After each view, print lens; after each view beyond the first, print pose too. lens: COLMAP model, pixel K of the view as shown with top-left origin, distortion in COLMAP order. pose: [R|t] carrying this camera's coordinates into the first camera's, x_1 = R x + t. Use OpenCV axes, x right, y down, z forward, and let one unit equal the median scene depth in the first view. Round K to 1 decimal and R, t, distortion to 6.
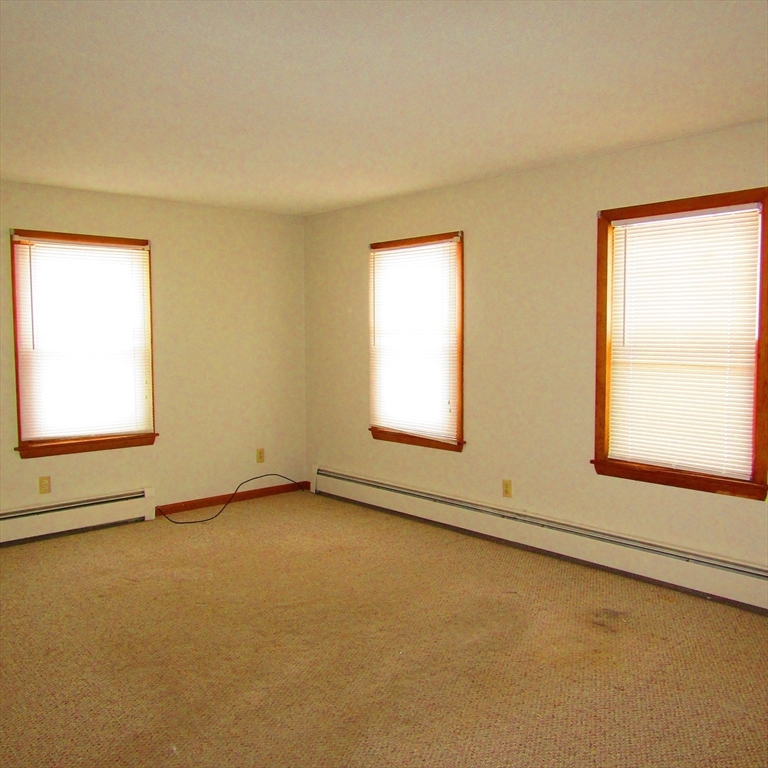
lens RADIAL K [[722.8, 0, 384.0], [0, 722.8, 384.0], [0, 0, 1]] dist [-0.008187, -0.010959]
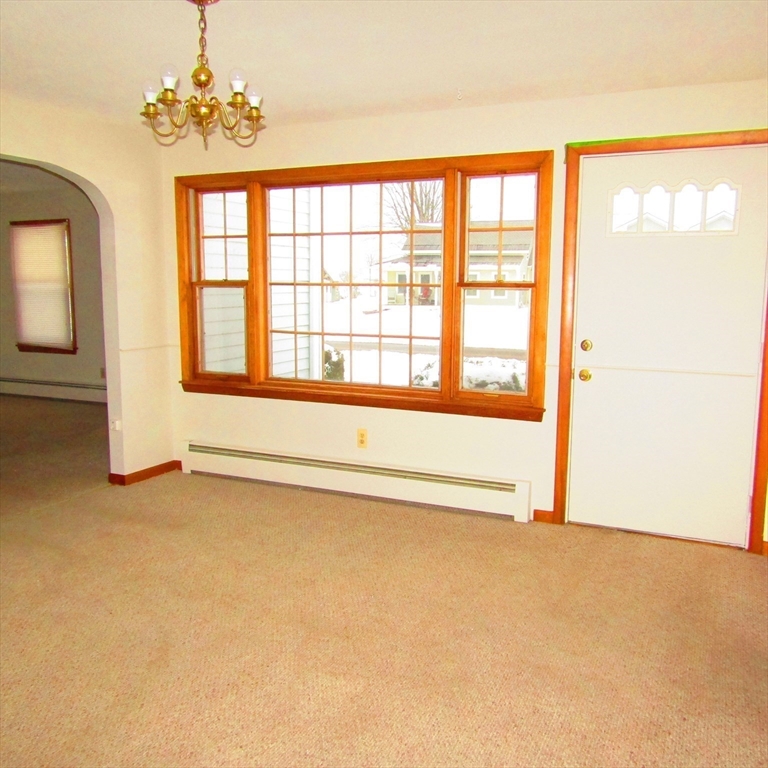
lens RADIAL K [[722.8, 0, 384.0], [0, 722.8, 384.0], [0, 0, 1]] dist [-0.008187, -0.010959]
pose [[0.916557, -0.049259, 0.396860, 0.096435], [0.020745, 0.996905, 0.075827, 0.052371], [-0.399367, -0.061266, 0.914742, -0.799716]]
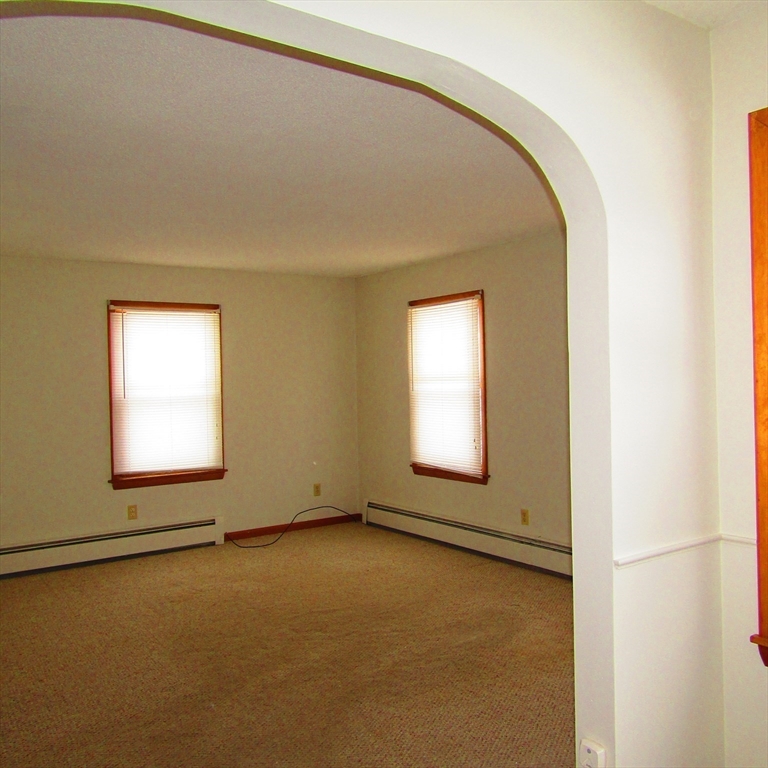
lens RADIAL K [[722.8, 0, 384.0], [0, 722.8, 384.0], [0, 0, 1]] dist [-0.008187, -0.010959]
pose [[0.992304, -0.016588, -0.122708, 0.091413], [0.009084, 0.998068, -0.061459, 0.005882], [0.123490, 0.059872, 0.990538, -0.140744]]
